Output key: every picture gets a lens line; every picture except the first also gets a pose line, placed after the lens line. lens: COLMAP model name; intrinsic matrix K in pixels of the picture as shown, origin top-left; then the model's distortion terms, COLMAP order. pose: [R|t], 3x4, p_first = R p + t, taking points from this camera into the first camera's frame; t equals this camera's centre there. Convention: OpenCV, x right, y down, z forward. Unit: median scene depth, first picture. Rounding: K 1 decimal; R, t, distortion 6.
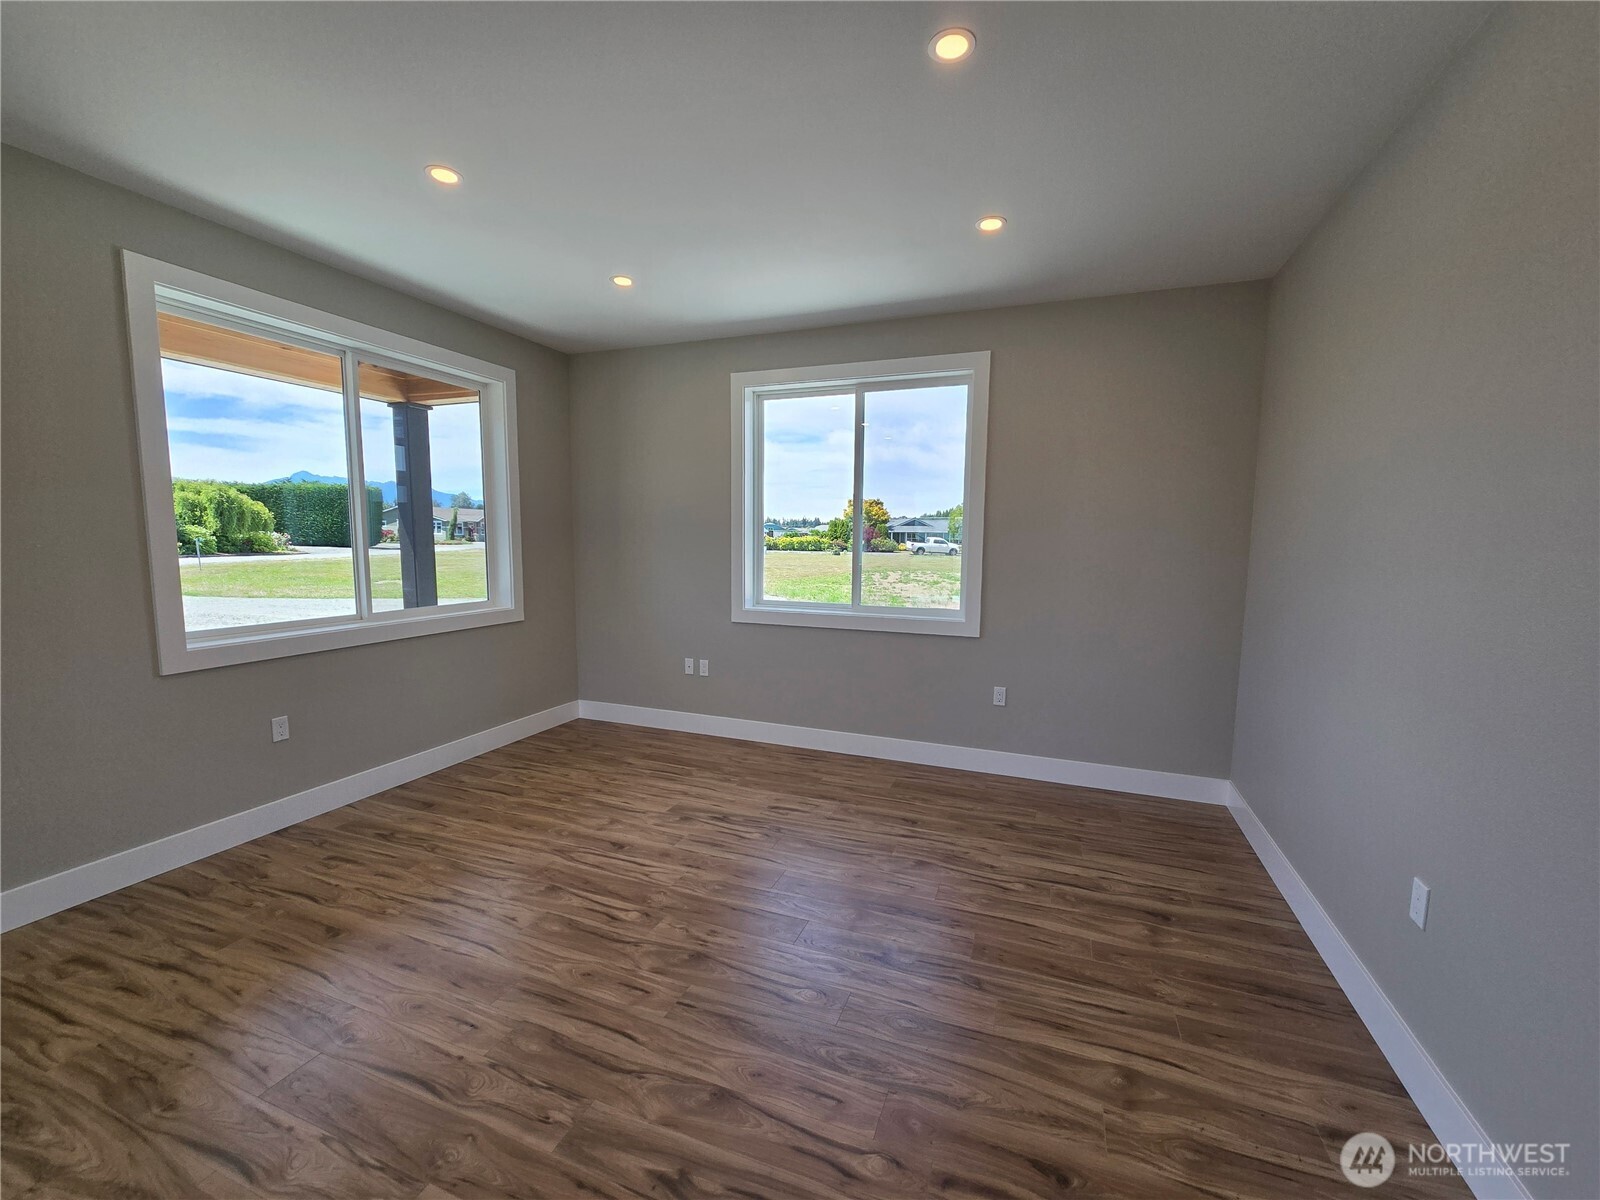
lens RADIAL K [[654.5, 0, 802.6], [0, 654.5, 600.3], [0, 0, 1]] dist [-0.002303, 0.000178]
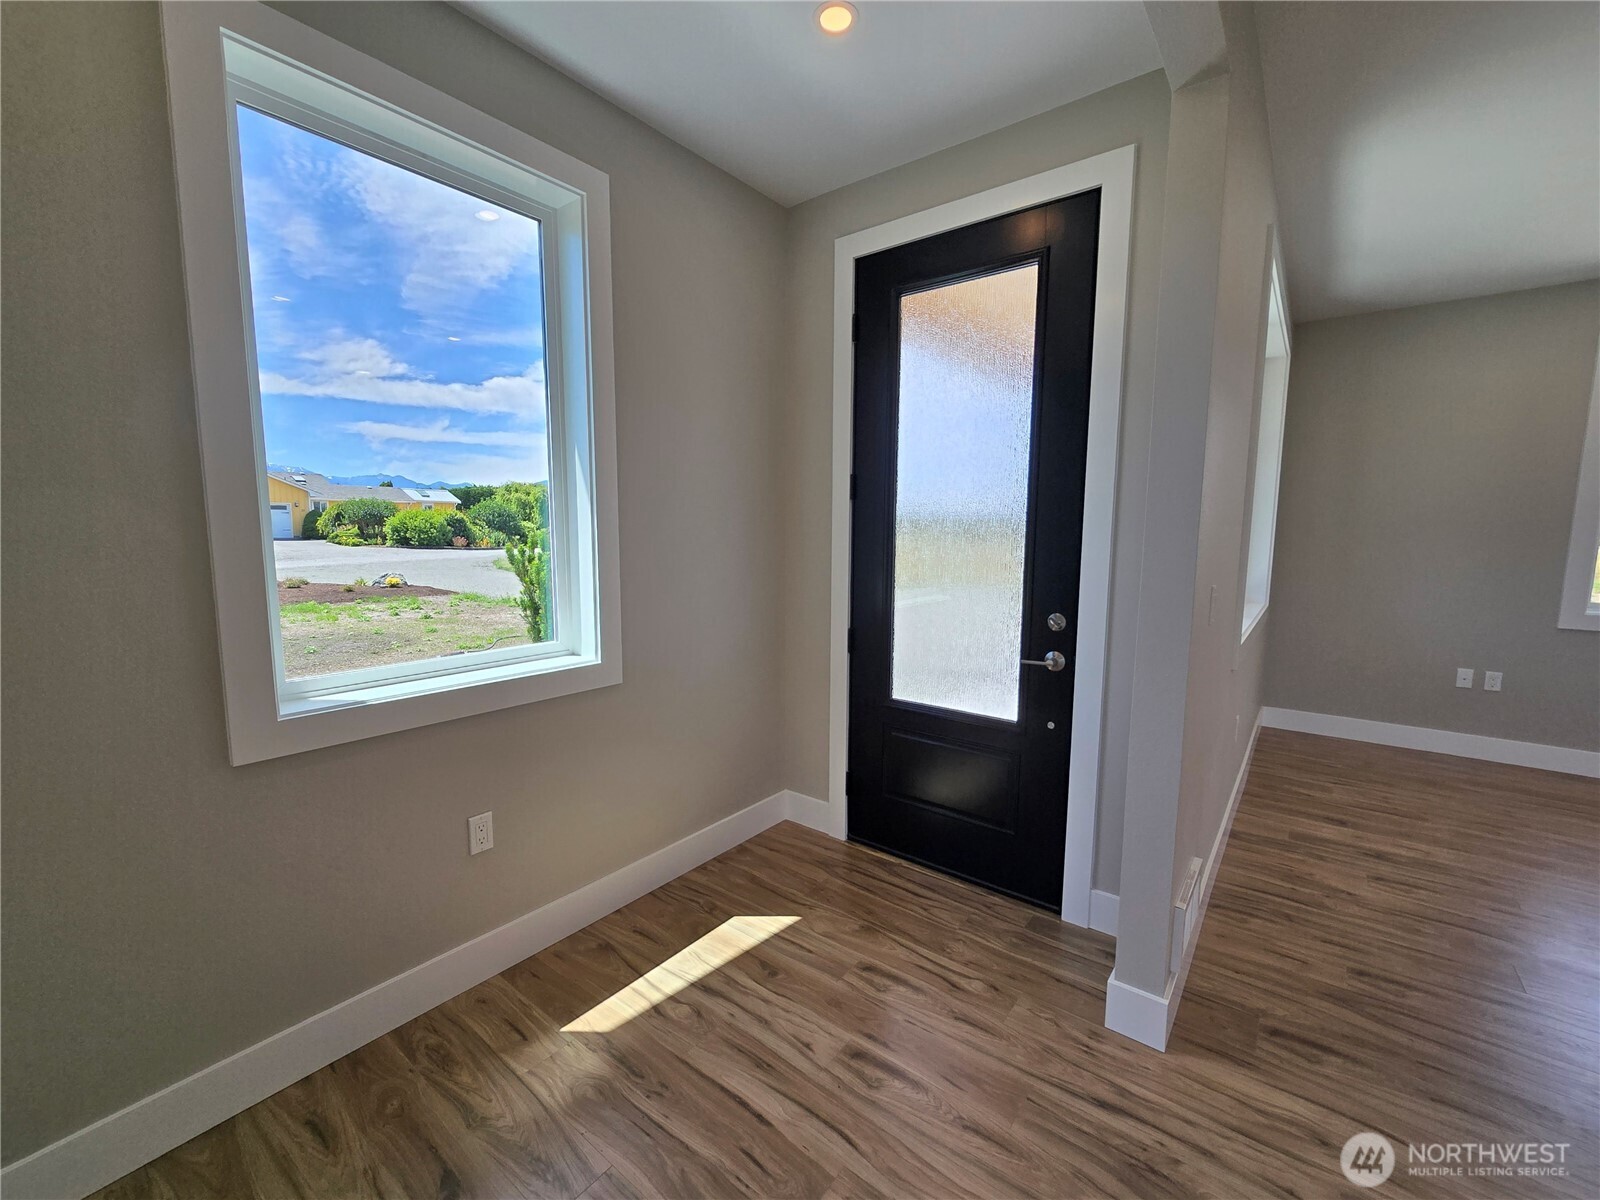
lens RADIAL K [[654.5, 0, 820.1], [0, 654.5, 600.1], [0, 0, 1]] dist [-0.002303, 0.000178]
pose [[0.960072, 0.029824, -0.278157, -1.055926], [-0.027598, 0.999548, 0.011916, 0.016975], [0.278387, -0.003764, 0.960462, -0.070239]]
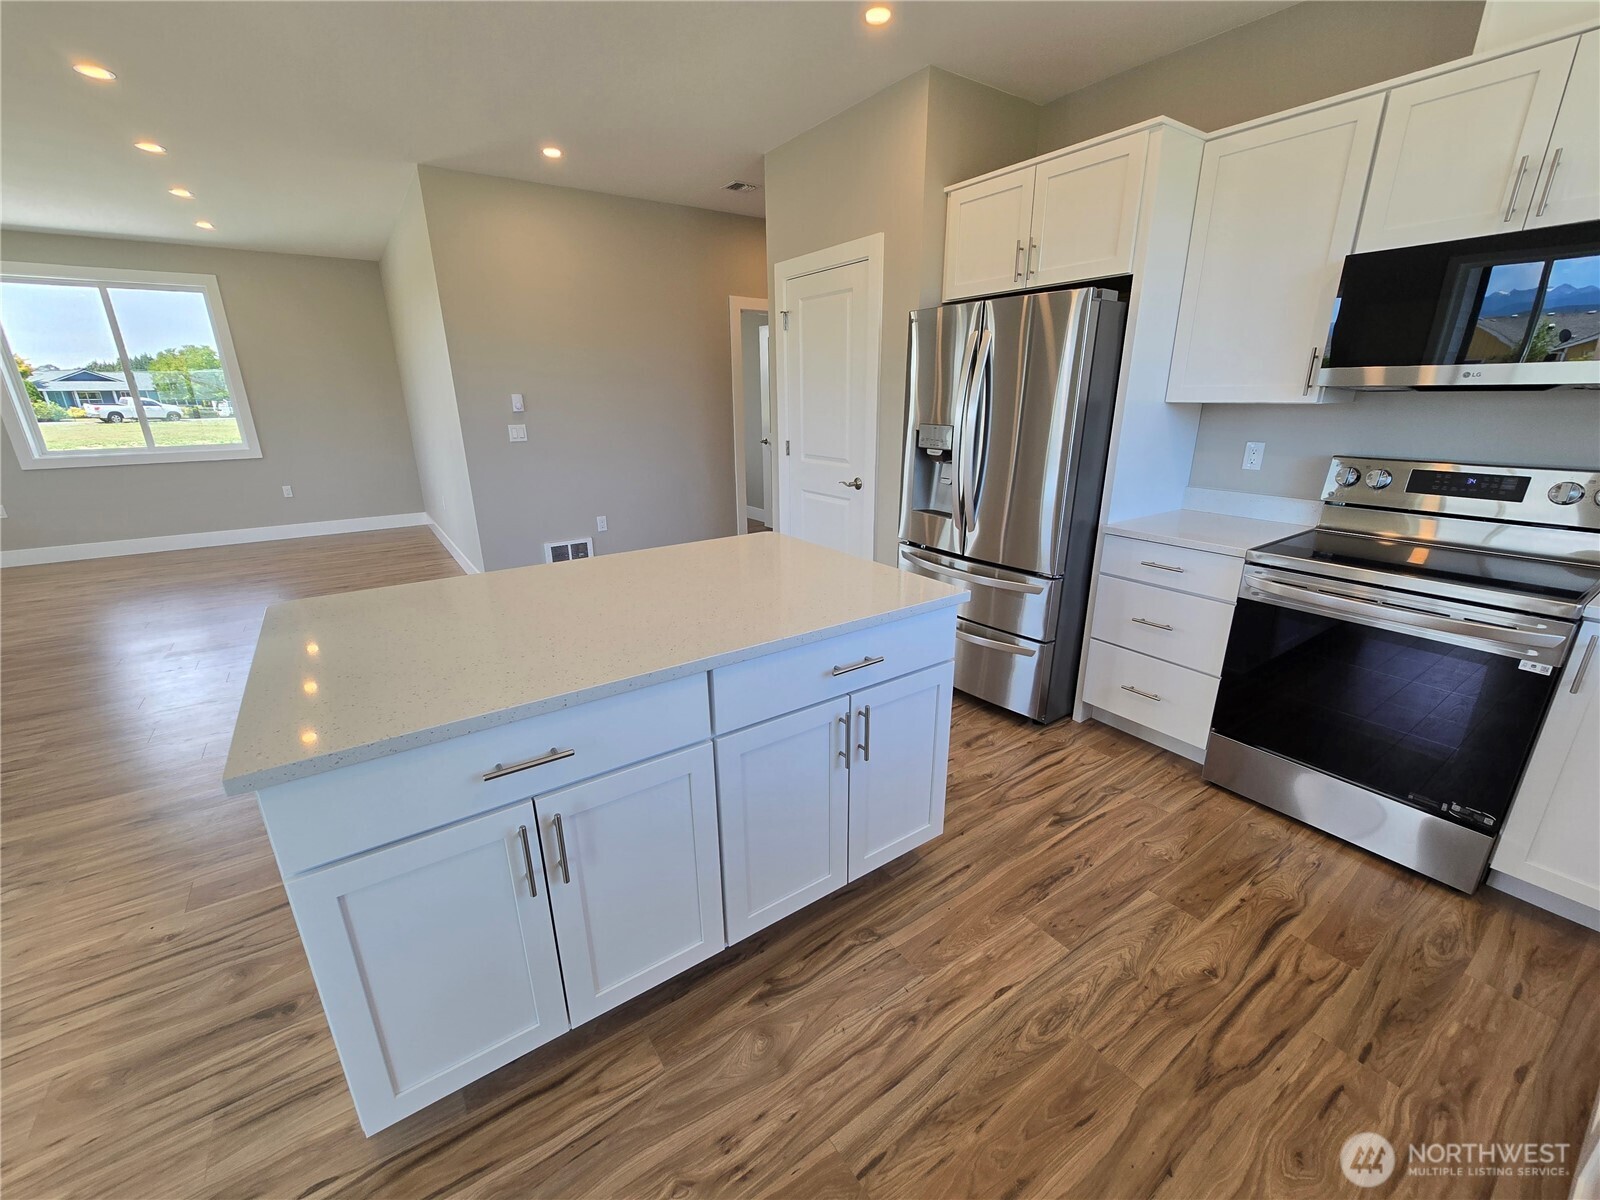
lens RADIAL K [[654.5, 0, 804.9], [0, 654.5, 605.2], [0, 0, 1]] dist [-0.002303, 0.000178]
pose [[0.556616, -0.271077, 0.785300, -0.441839], [0.094103, 0.959756, 0.264598, 0.126501], [-0.825423, -0.073380, 0.559725, -1.313994]]
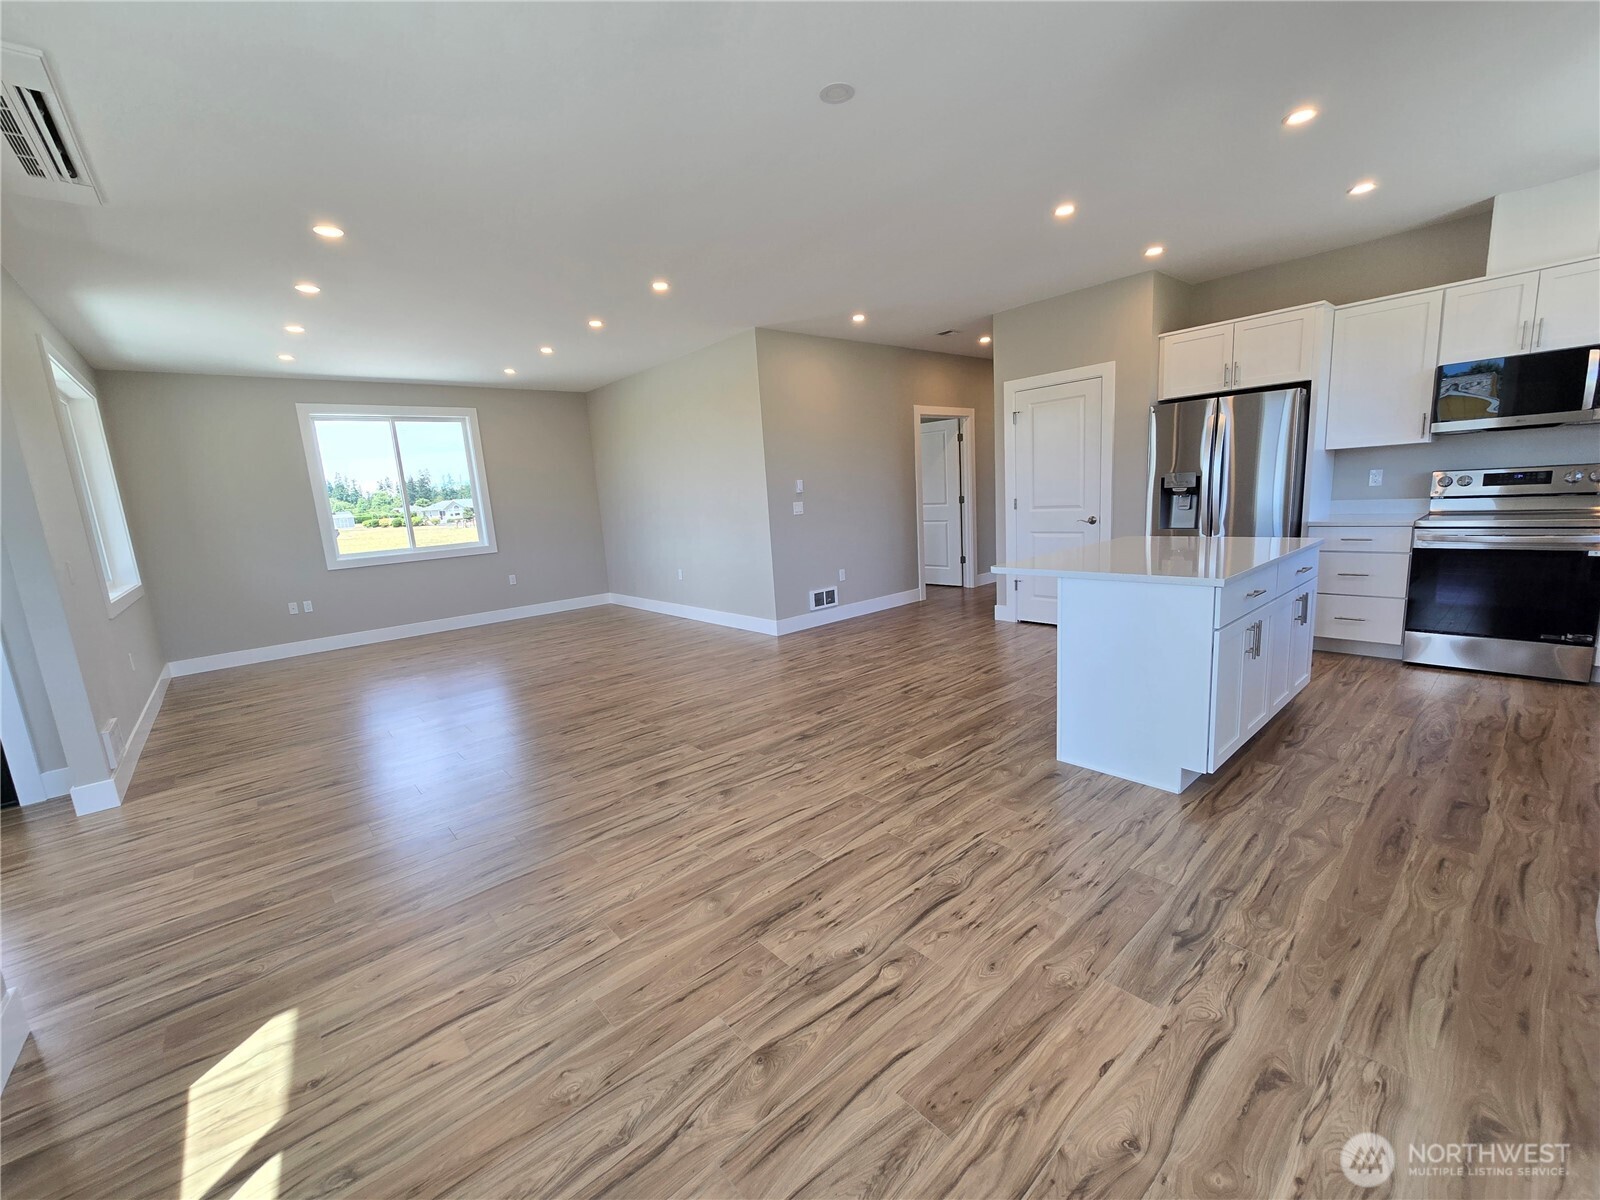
lens RADIAL K [[654.5, 0, 799.4], [0, 654.5, 601.4], [0, 0, 1]] dist [-0.002303, 0.000178]
pose [[0.465523, -0.188024, 0.864832, -1.245174], [0.155679, 0.979333, 0.129119, 0.104736], [-0.871236, 0.074528, 0.485174, -0.894081]]
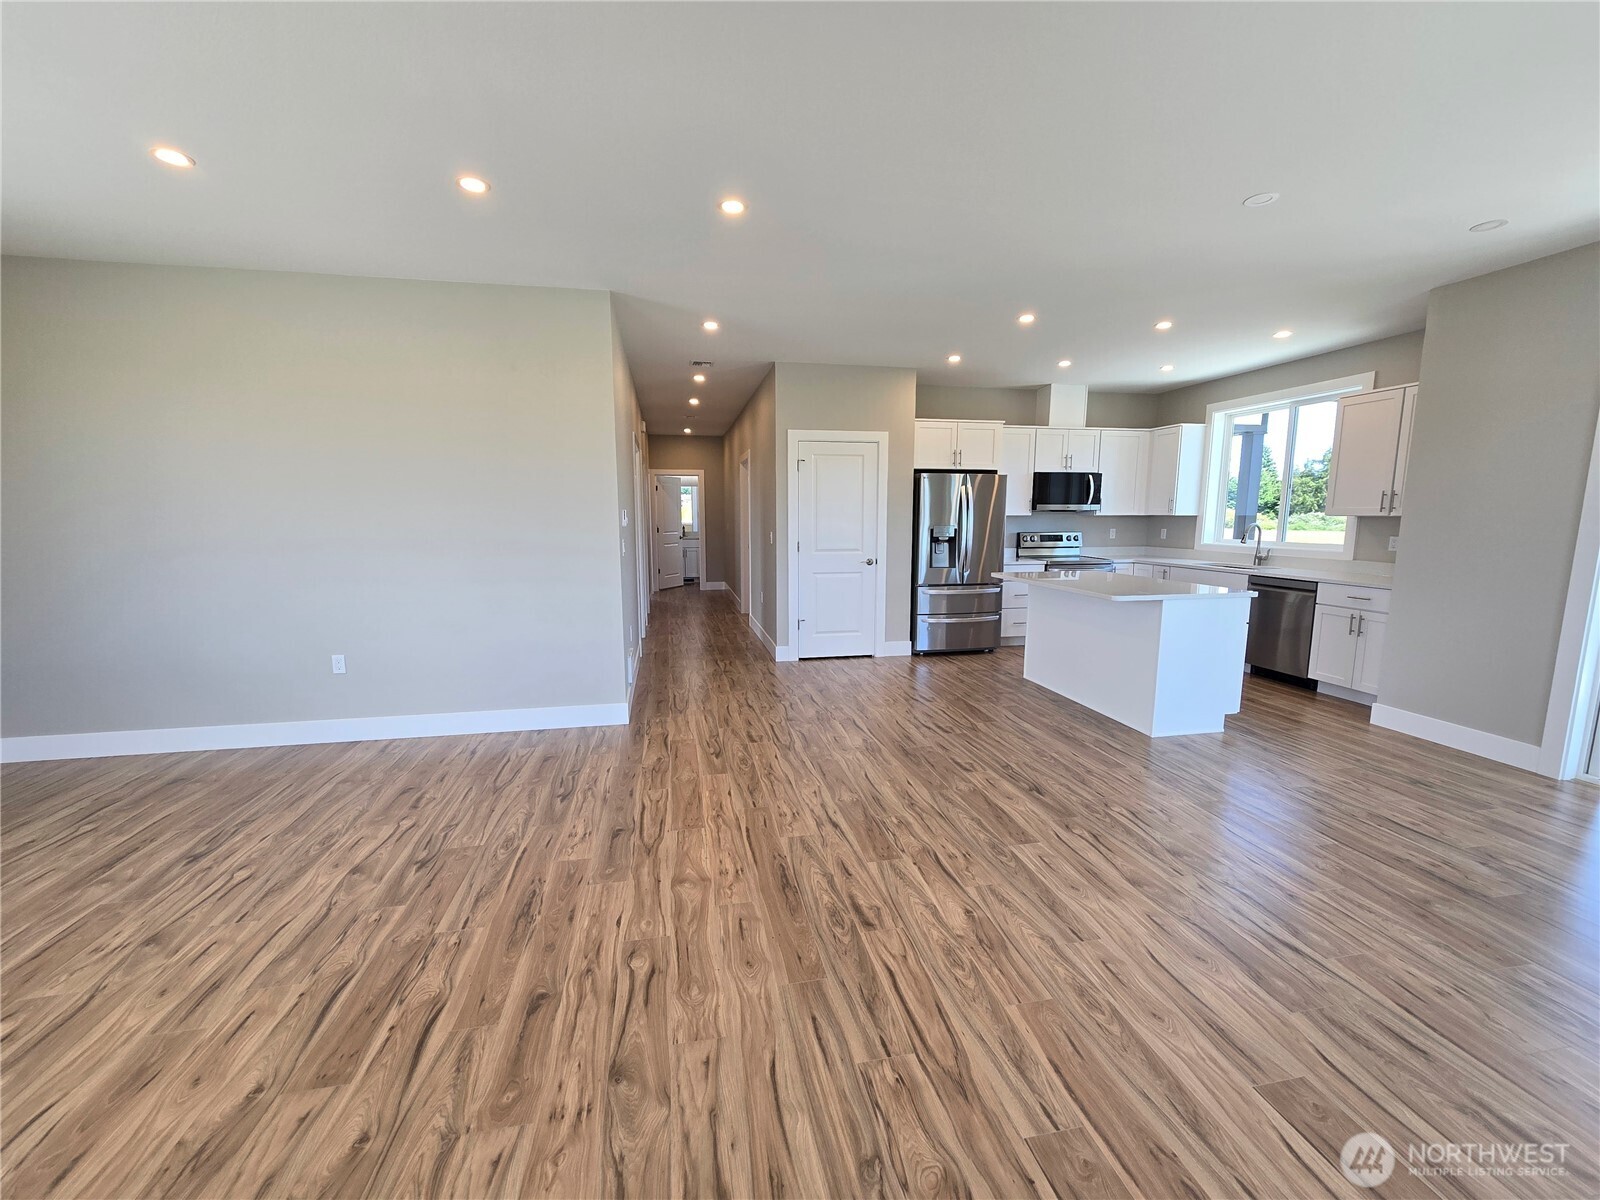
lens RADIAL K [[654.5, 0, 801.8], [0, 654.5, 605.8], [0, 0, 1]] dist [-0.002303, 0.000178]
pose [[-0.539217, -0.126467, 0.832617, -0.954013], [0.078732, 0.976760, 0.199350, -0.038619], [-0.838479, 0.173047, -0.516729, 0.405524]]
